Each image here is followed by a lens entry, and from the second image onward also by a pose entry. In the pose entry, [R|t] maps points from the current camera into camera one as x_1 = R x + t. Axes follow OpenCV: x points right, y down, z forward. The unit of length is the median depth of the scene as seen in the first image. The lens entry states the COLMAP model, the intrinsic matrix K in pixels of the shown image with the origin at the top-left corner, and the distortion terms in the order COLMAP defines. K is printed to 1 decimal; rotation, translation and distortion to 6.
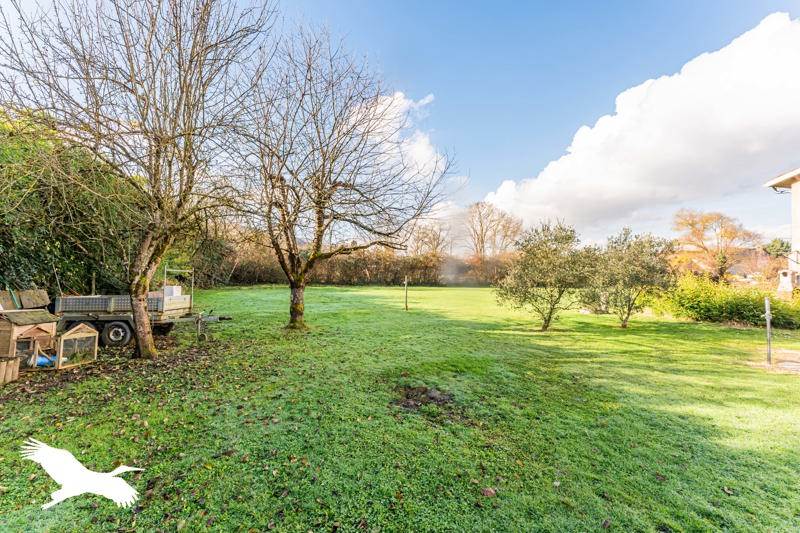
lens RADIAL K [[327.4, 0, 383.4], [0, 327.4, 266.3], [0, 0, 1]] dist [0.000514, 0.000036]
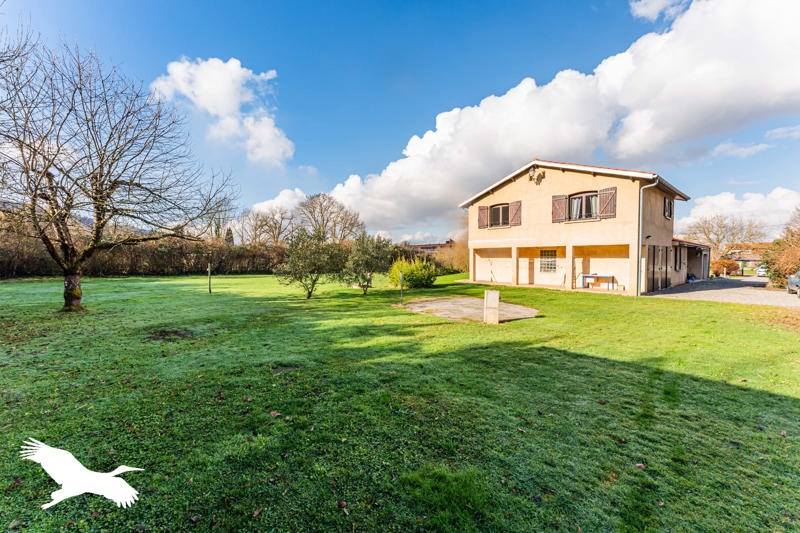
lens RADIAL K [[322.0, 0, 400.0], [0, 322.0, 266.5], [0, 0, 1]] dist [0.041997, -0.011942]
pose [[0.877380, -0.015609, 0.479543, 0.044101], [-0.001711, 0.999362, 0.035661, -0.001201], [-0.479794, -0.032108, 0.876794, -0.132791]]
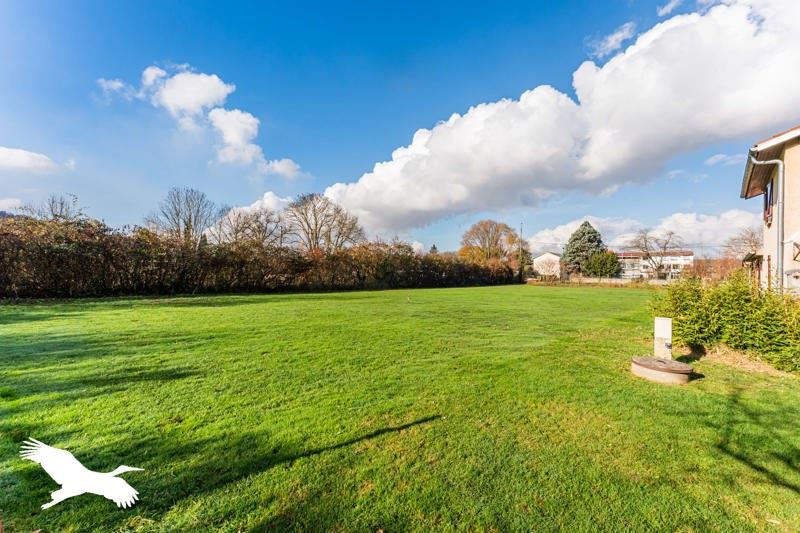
lens RADIAL K [[322.0, 0, 400.0], [0, 322.0, 266.5], [0, 0, 1]] dist [0.041997, -0.011942]
pose [[0.846883, 0.010815, 0.531669, 0.056873], [-0.013962, 0.999901, 0.001900, 0.004762], [-0.531596, -0.009032, 0.846950, 0.318688]]
